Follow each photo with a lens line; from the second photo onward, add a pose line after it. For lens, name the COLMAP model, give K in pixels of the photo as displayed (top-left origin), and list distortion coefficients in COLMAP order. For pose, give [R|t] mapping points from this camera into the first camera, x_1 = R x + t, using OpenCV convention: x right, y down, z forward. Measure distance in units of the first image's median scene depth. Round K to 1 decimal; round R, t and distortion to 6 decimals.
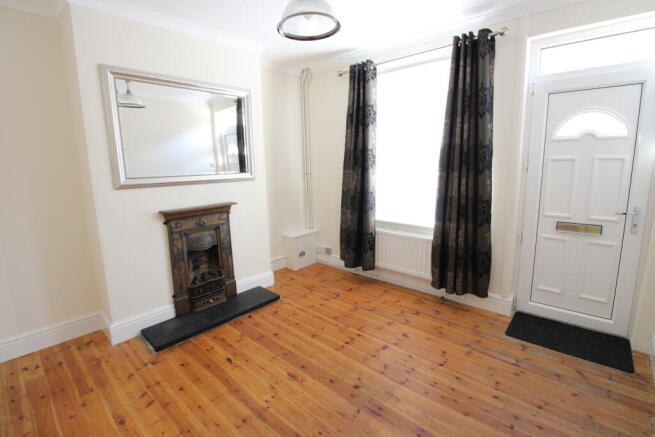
lens RADIAL K [[313.6, 0, 330.6], [0, 313.6, 215.4], [0, 0, 1]] dist [-0.021586, -0.001053]
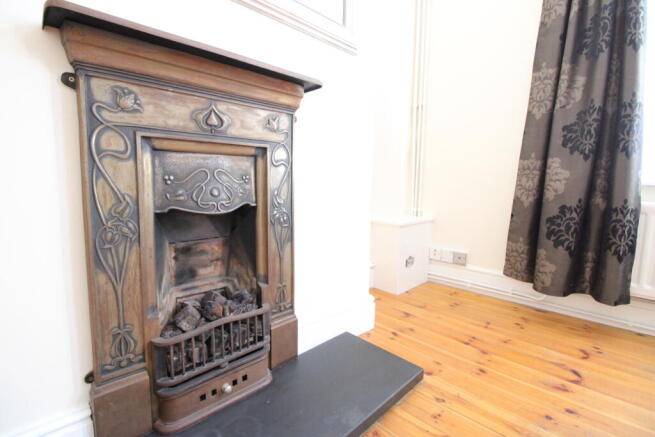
lens RADIAL K [[313.6, 0, 325.1], [0, 313.6, 217.9], [0, 0, 1]] dist [-0.021586, -0.001053]
pose [[0.998276, 0.043493, -0.039411, -0.279364], [-0.045735, 0.997274, -0.057909, 0.121834], [0.036785, 0.059611, 0.997544, 0.683783]]
